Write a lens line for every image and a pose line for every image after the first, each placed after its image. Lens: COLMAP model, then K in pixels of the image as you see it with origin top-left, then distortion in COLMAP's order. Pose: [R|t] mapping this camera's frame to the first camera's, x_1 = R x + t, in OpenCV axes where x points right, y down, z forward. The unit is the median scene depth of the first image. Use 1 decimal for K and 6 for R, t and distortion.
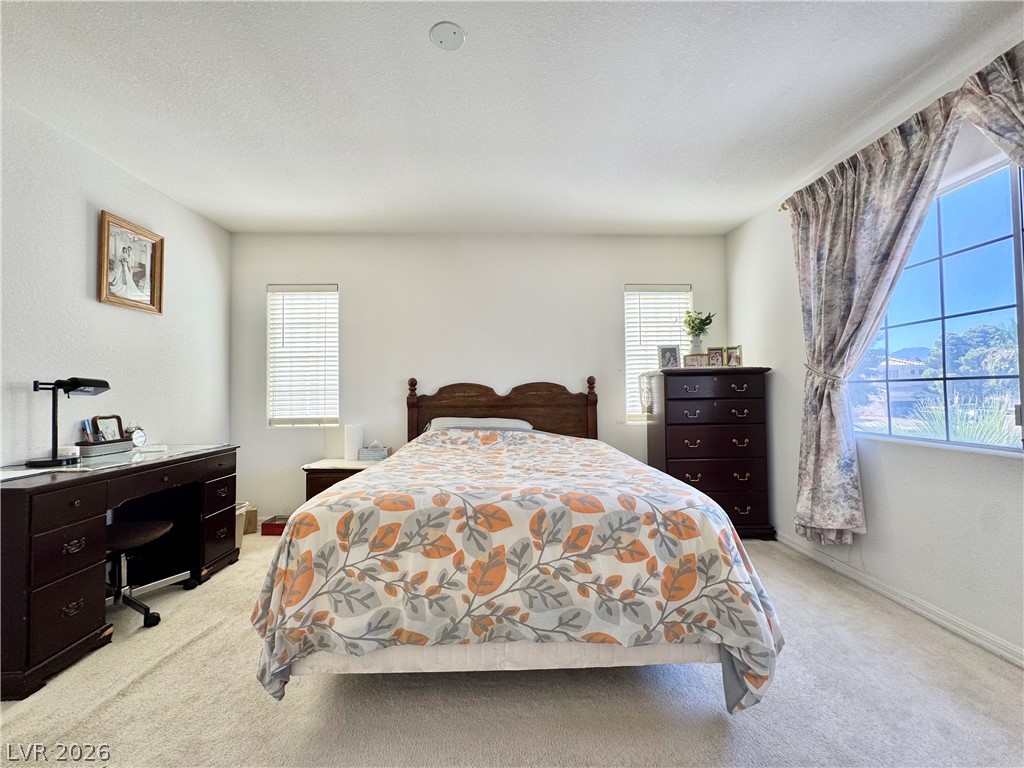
lens RADIAL K [[408.4, 0, 512.8], [0, 408.4, 381.3], [0, 0, 1]] dist [-0.000486, -0.000342]
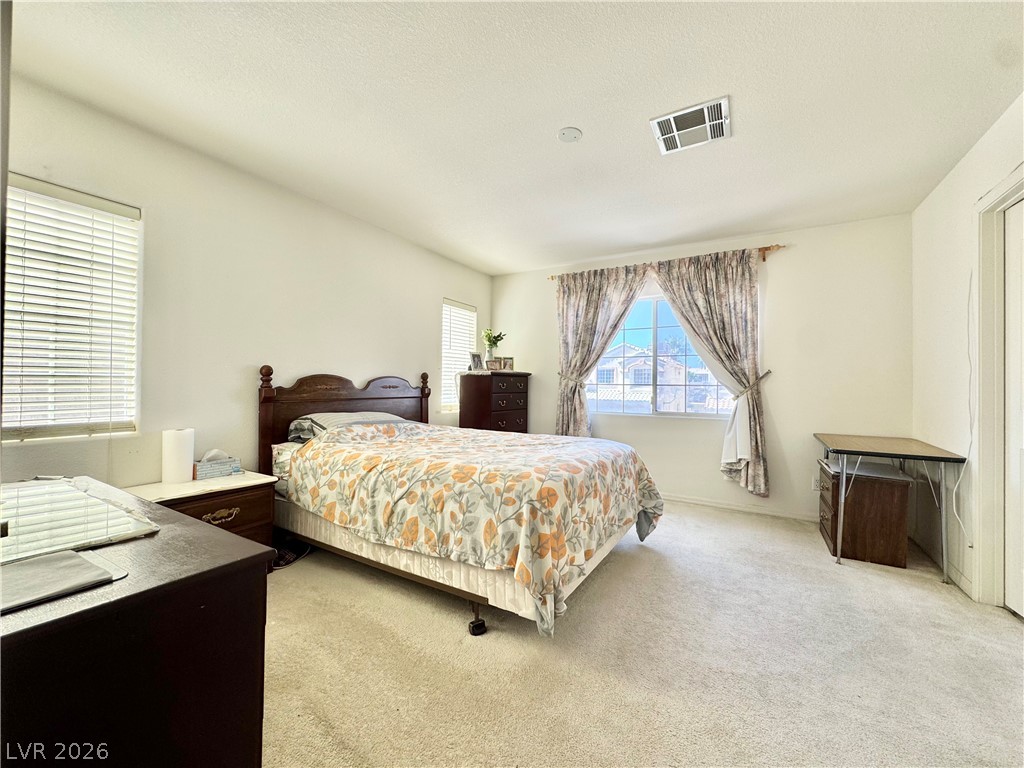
lens RADIAL K [[408.4, 0, 509.8], [0, 408.4, 384.7], [0, 0, 1]] dist [-0.000486, -0.000342]
pose [[0.538512, 0.018942, 0.842405, -0.712956], [-0.041418, 0.999134, 0.004011, 0.007404], [-0.841600, -0.037050, 0.538830, 0.198453]]
